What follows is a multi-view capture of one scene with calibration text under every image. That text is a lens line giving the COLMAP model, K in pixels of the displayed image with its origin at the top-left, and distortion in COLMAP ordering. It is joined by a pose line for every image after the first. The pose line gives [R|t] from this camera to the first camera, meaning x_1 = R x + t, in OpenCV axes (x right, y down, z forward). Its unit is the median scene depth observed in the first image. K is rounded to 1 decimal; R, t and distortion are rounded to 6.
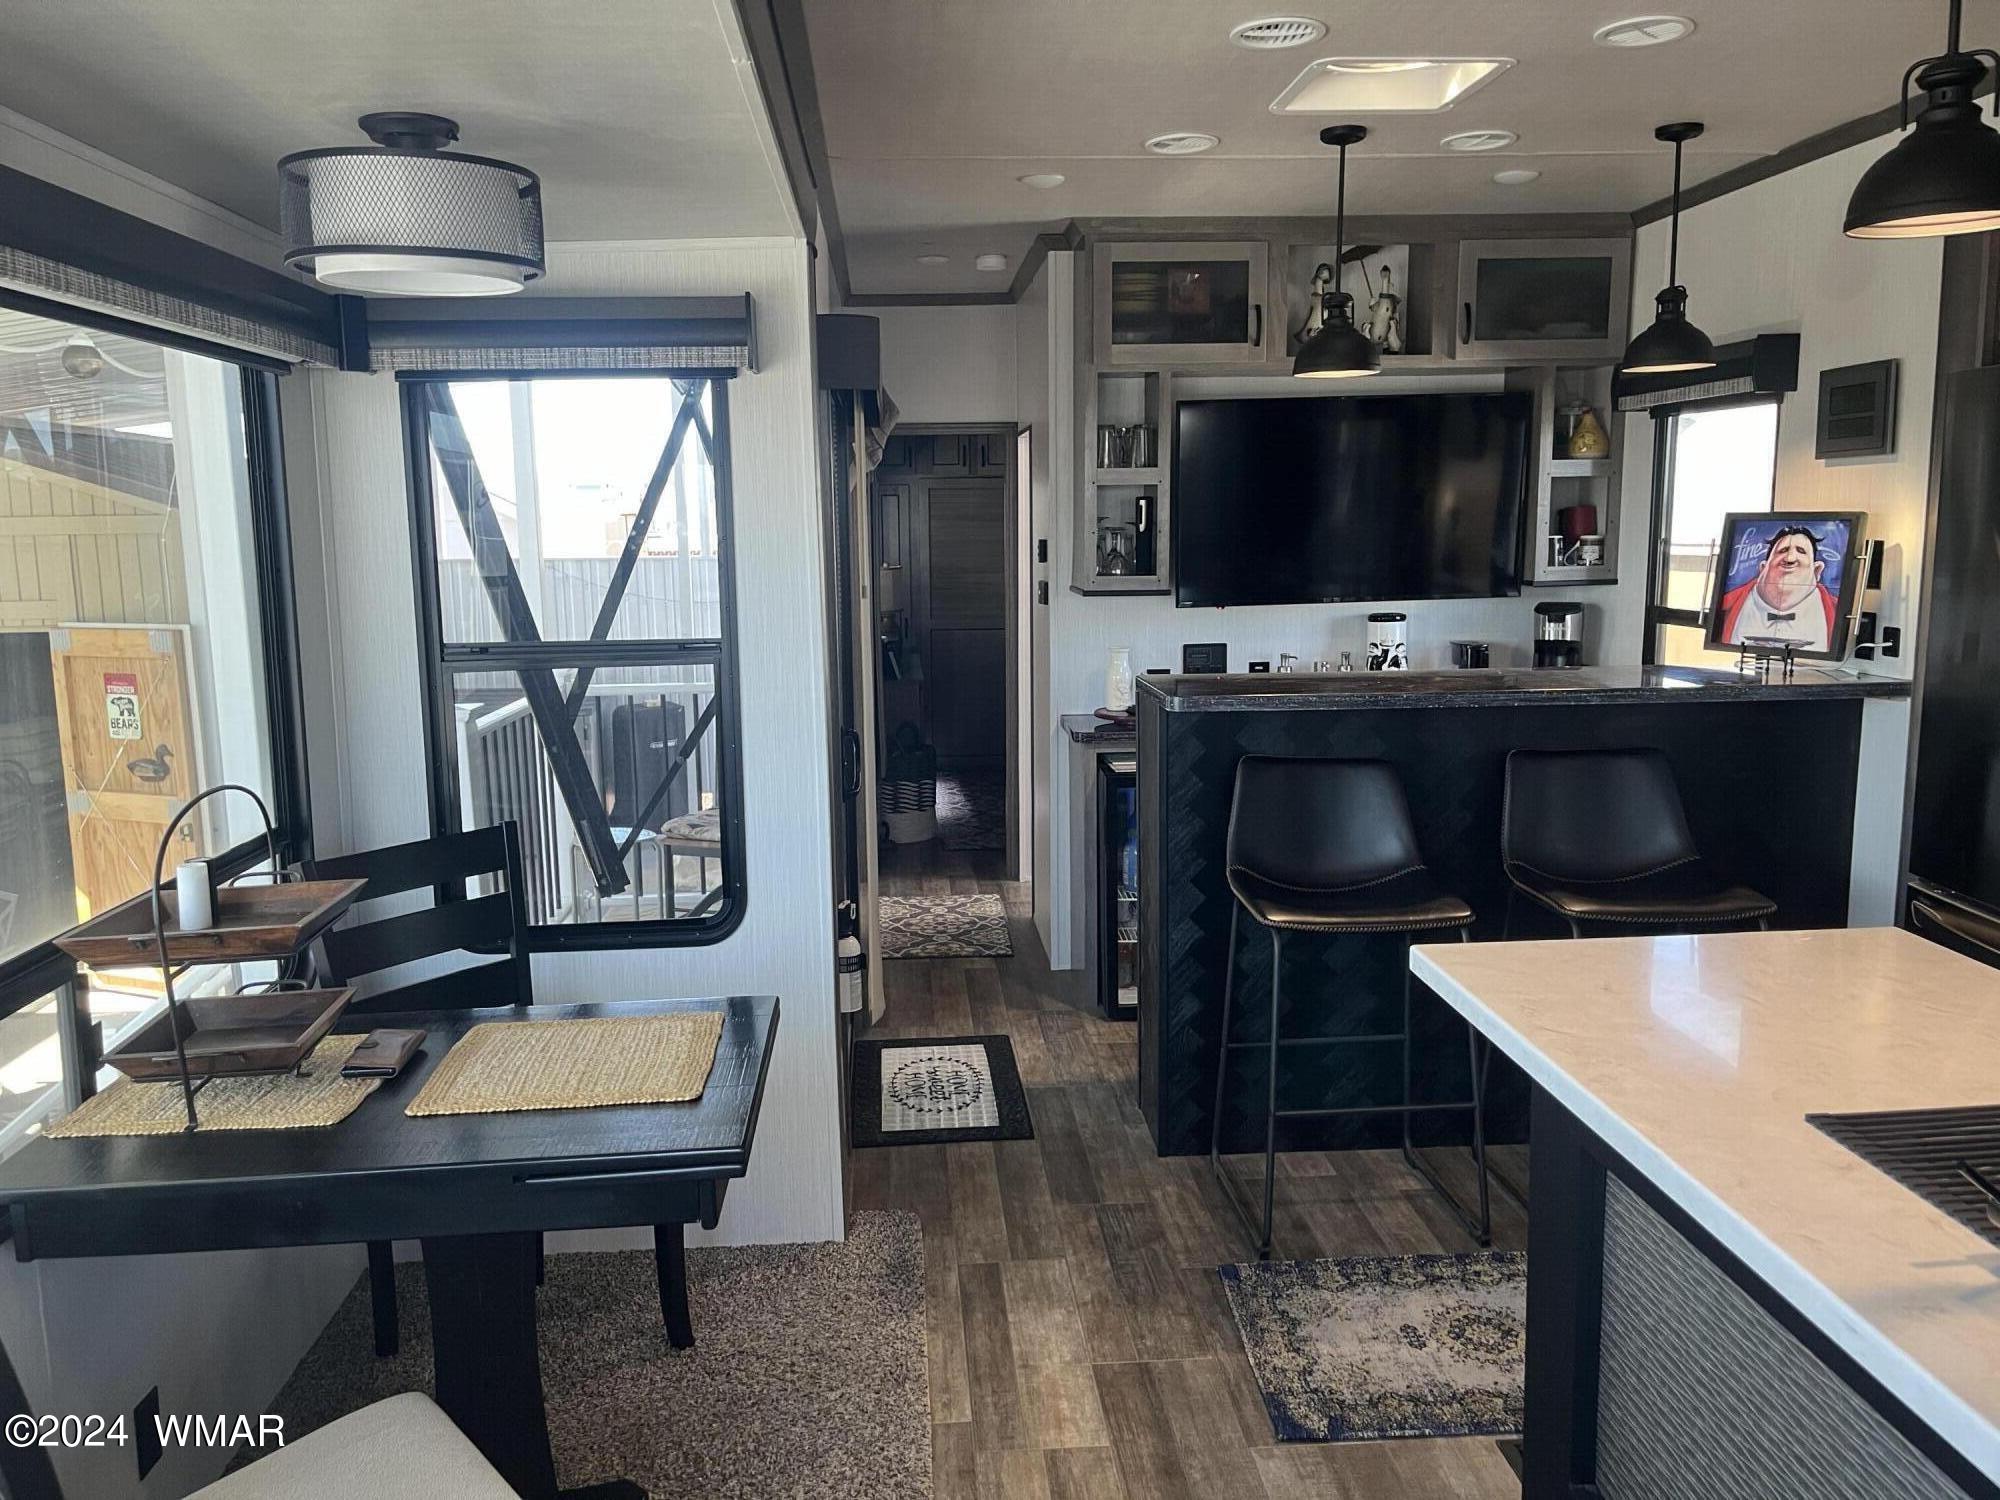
lens RADIAL K [[1533.2, 0, 969.2], [0, 1533.2, 752.6], [0, 0, 1]] dist [0.052591, -0.044868]
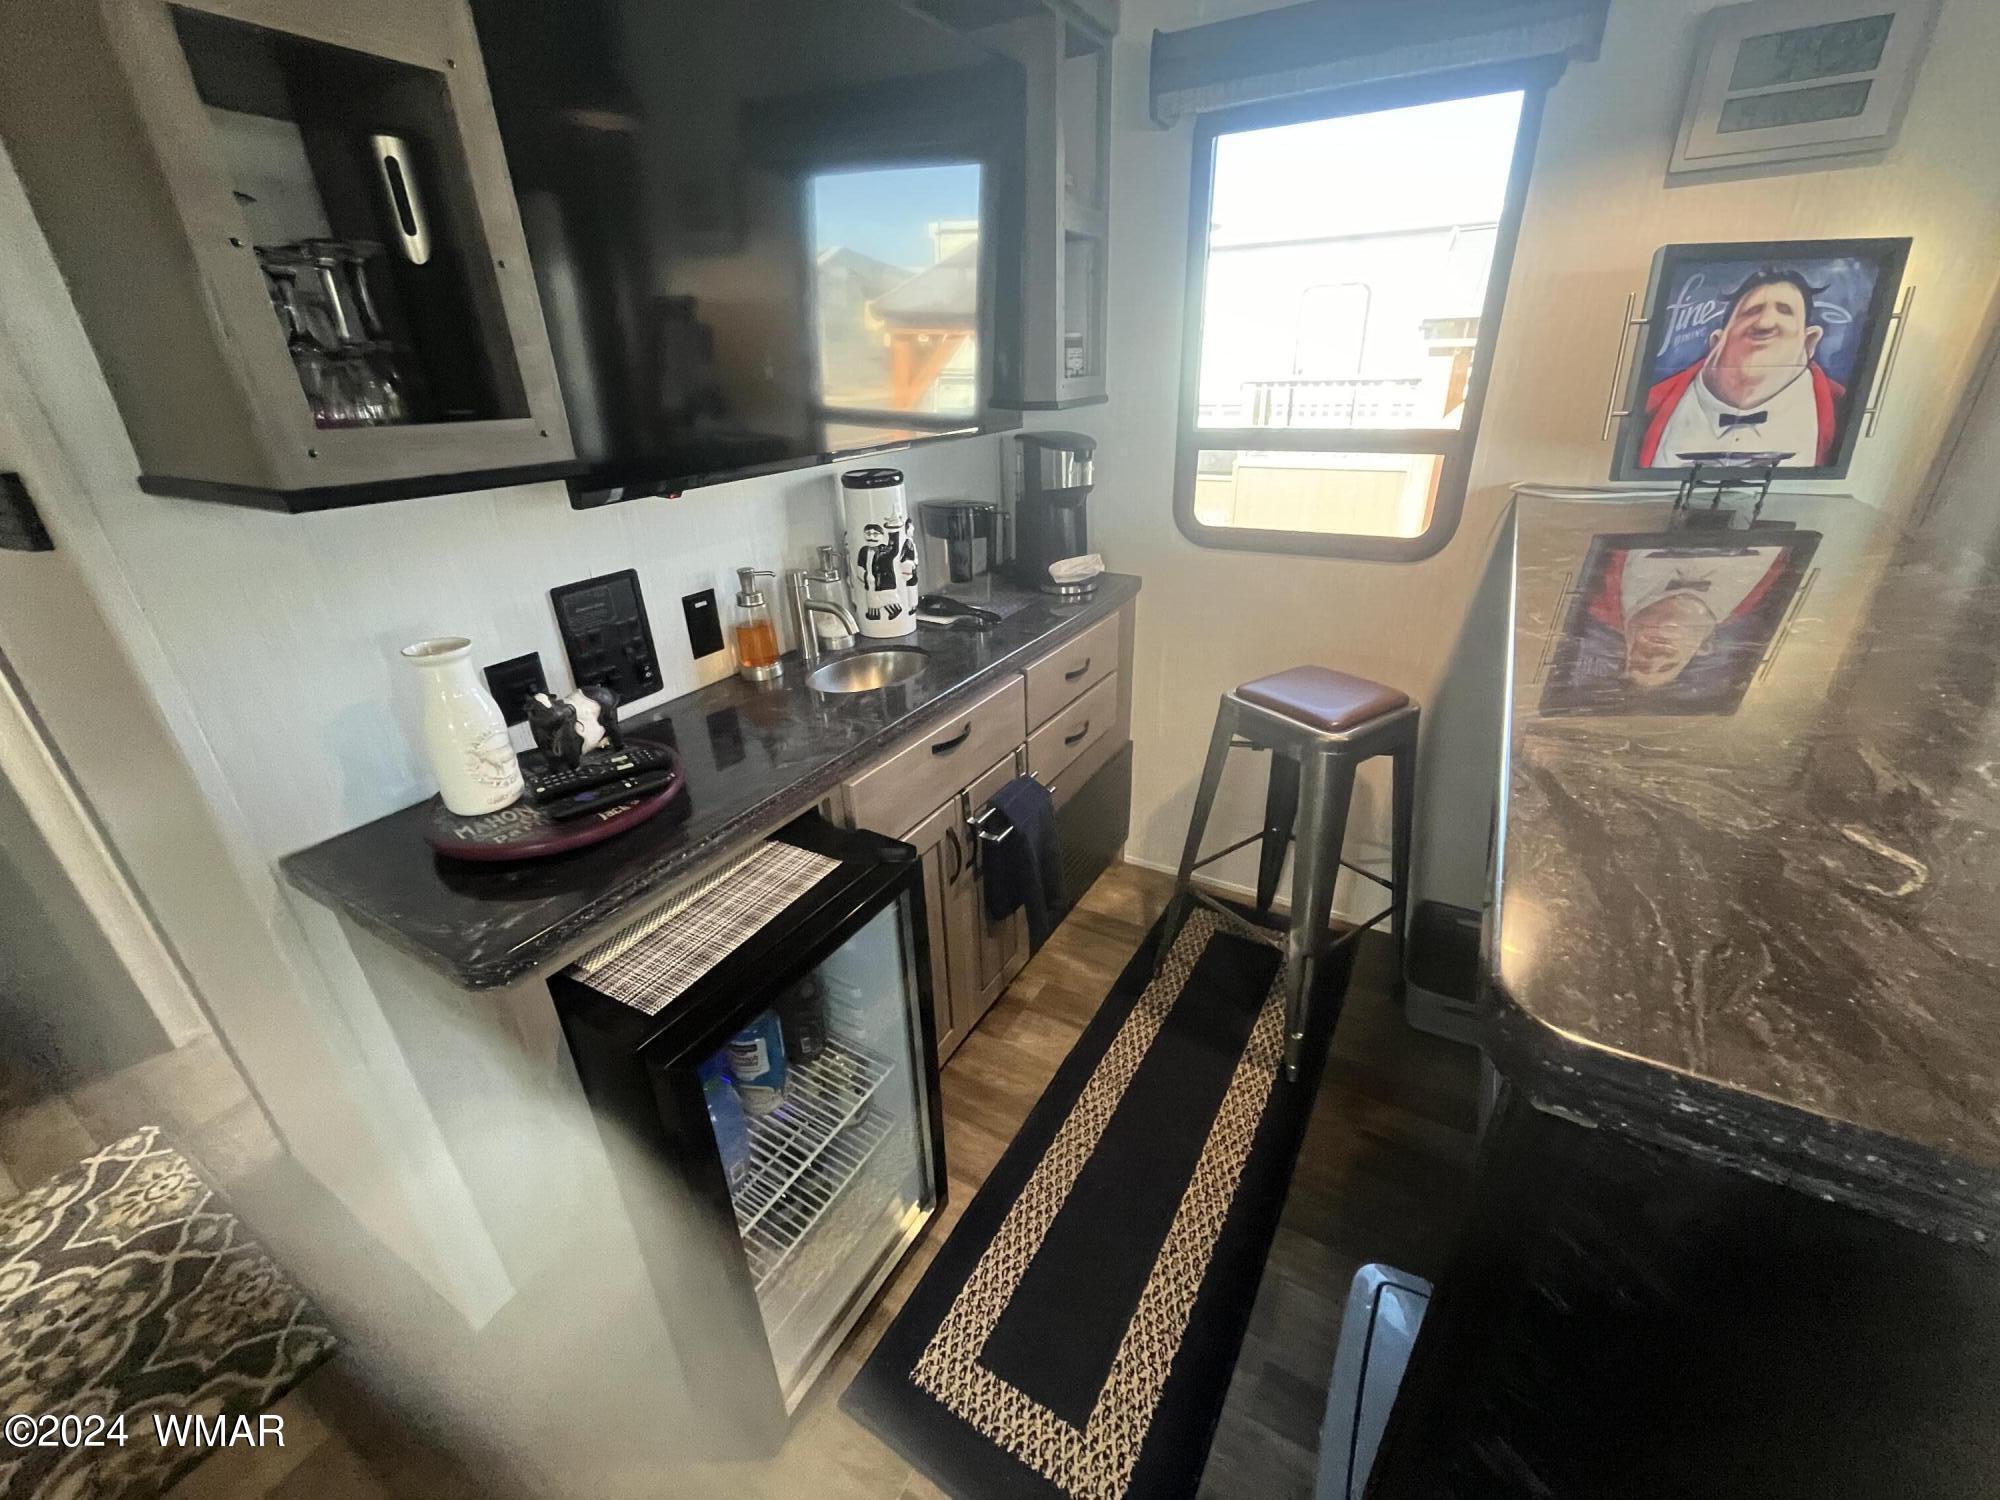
lens RADIAL K [[810.4, 0, 1014.5], [0, 810.4, 754.5], [0, 0, 1]] dist [0.000565, -0.000998]
pose [[0.545617, -0.363770, 0.754966, 0.022067], [0.150267, 0.928743, 0.338904, -0.092307], [-0.824452, -0.071465, 0.561401, 0.815713]]
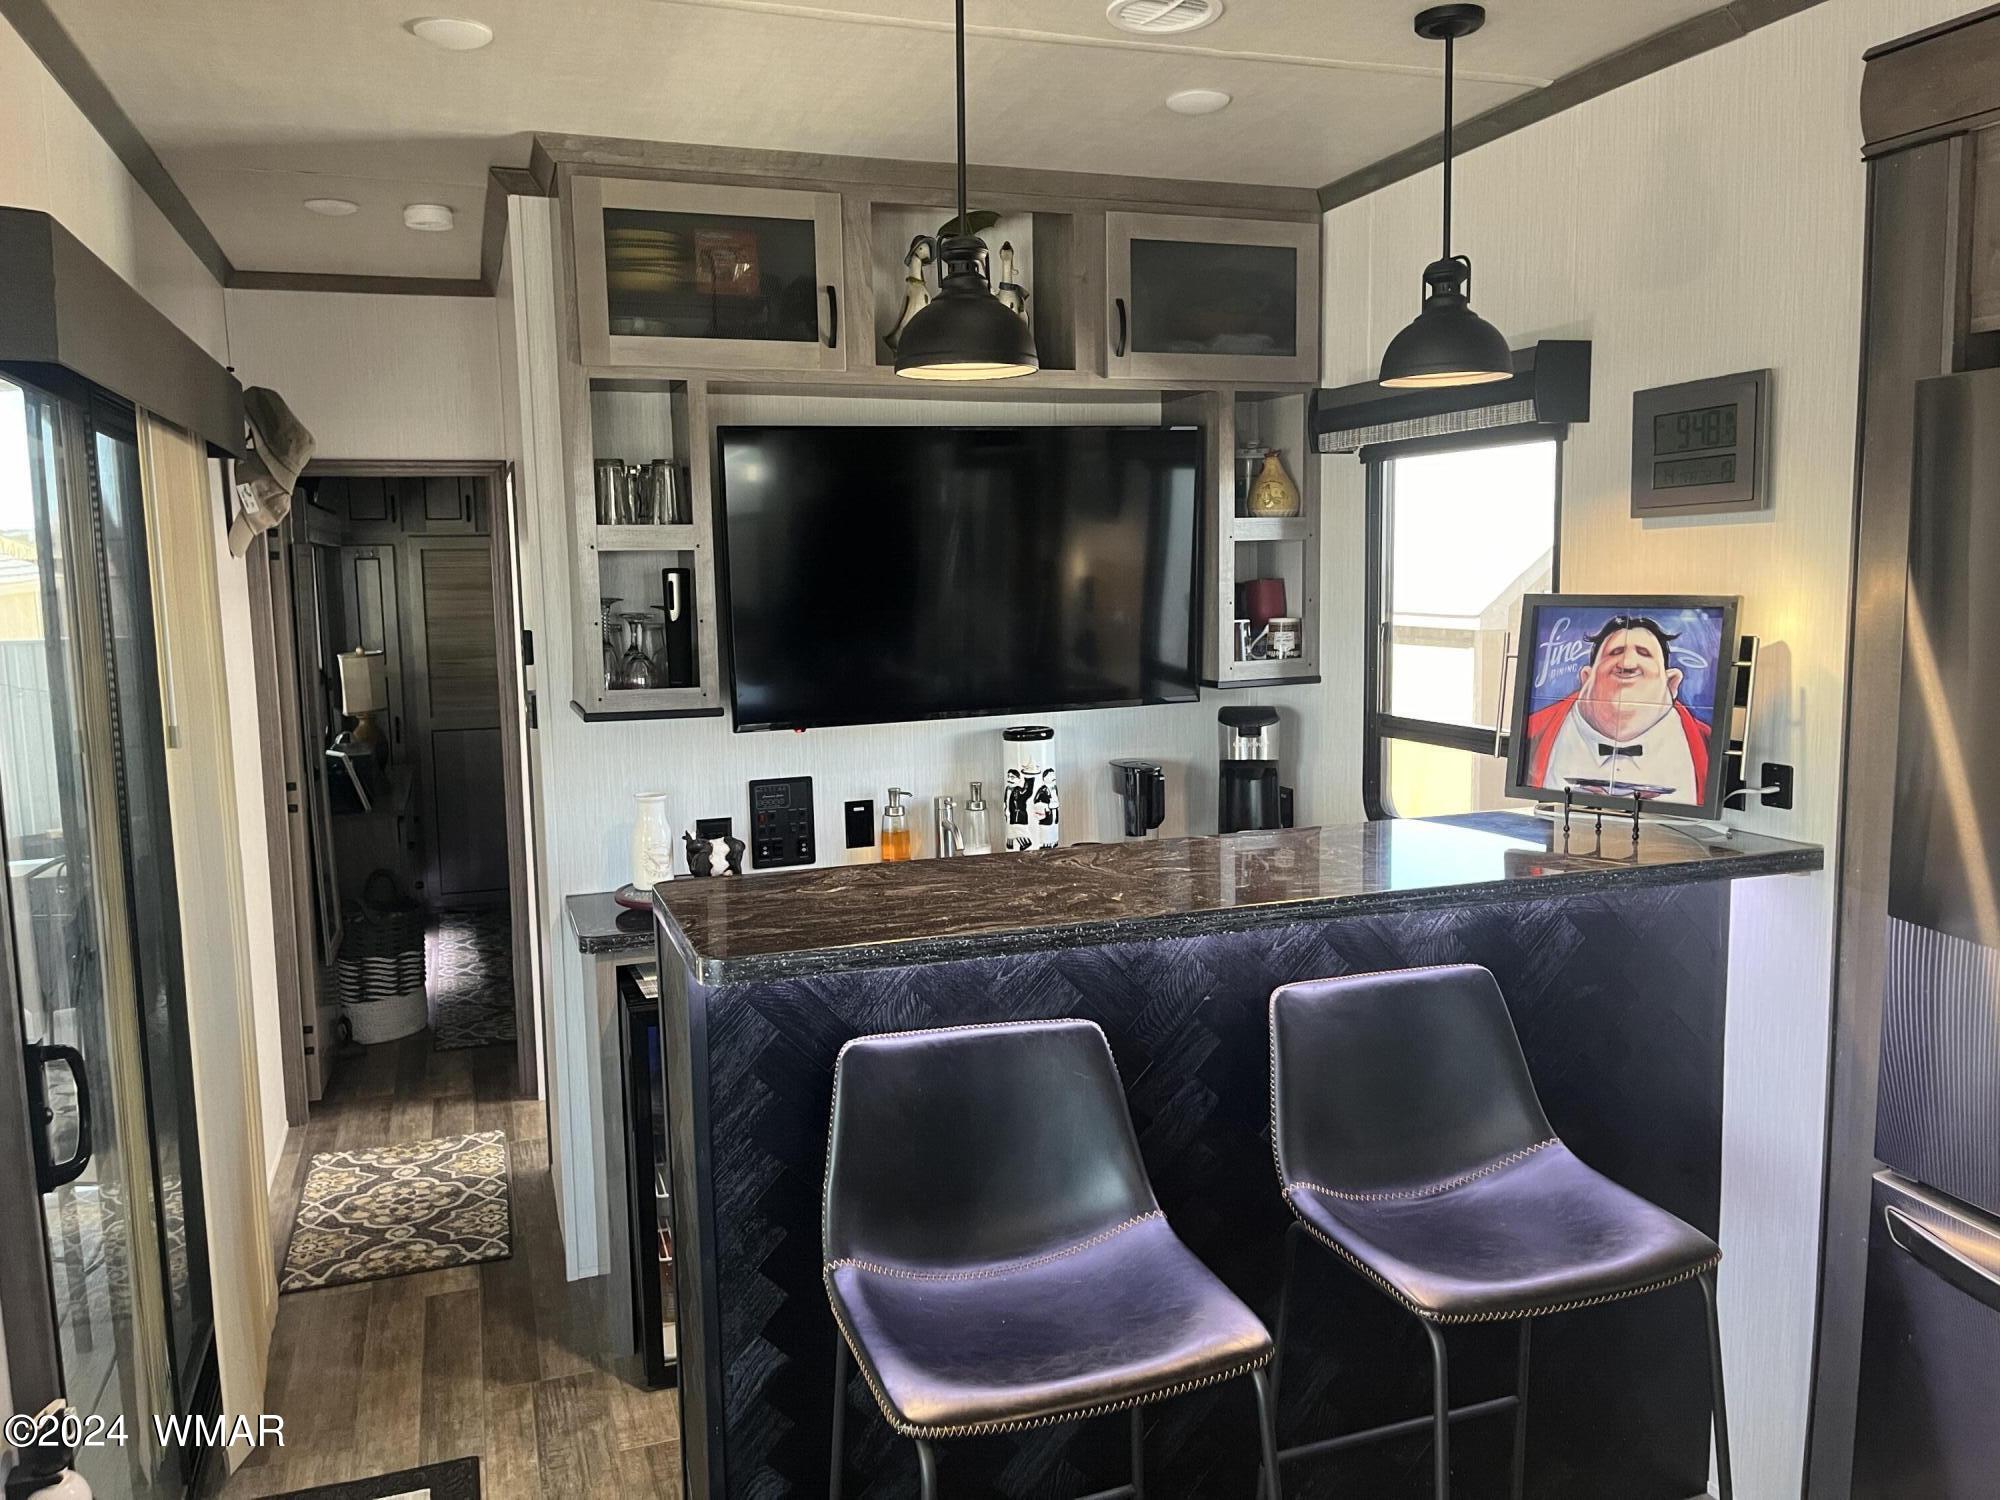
lens RADIAL K [[1533.2, 0, 998.8], [0, 1533.2, 747.6], [0, 0, 1]] dist [0.052591, -0.044868]
pose [[0.959486, -0.038453, 0.279120, 0.060606], [0.049530, 0.998236, -0.032739, -0.062035], [-0.277369, 0.045237, 0.959698, 0.334555]]
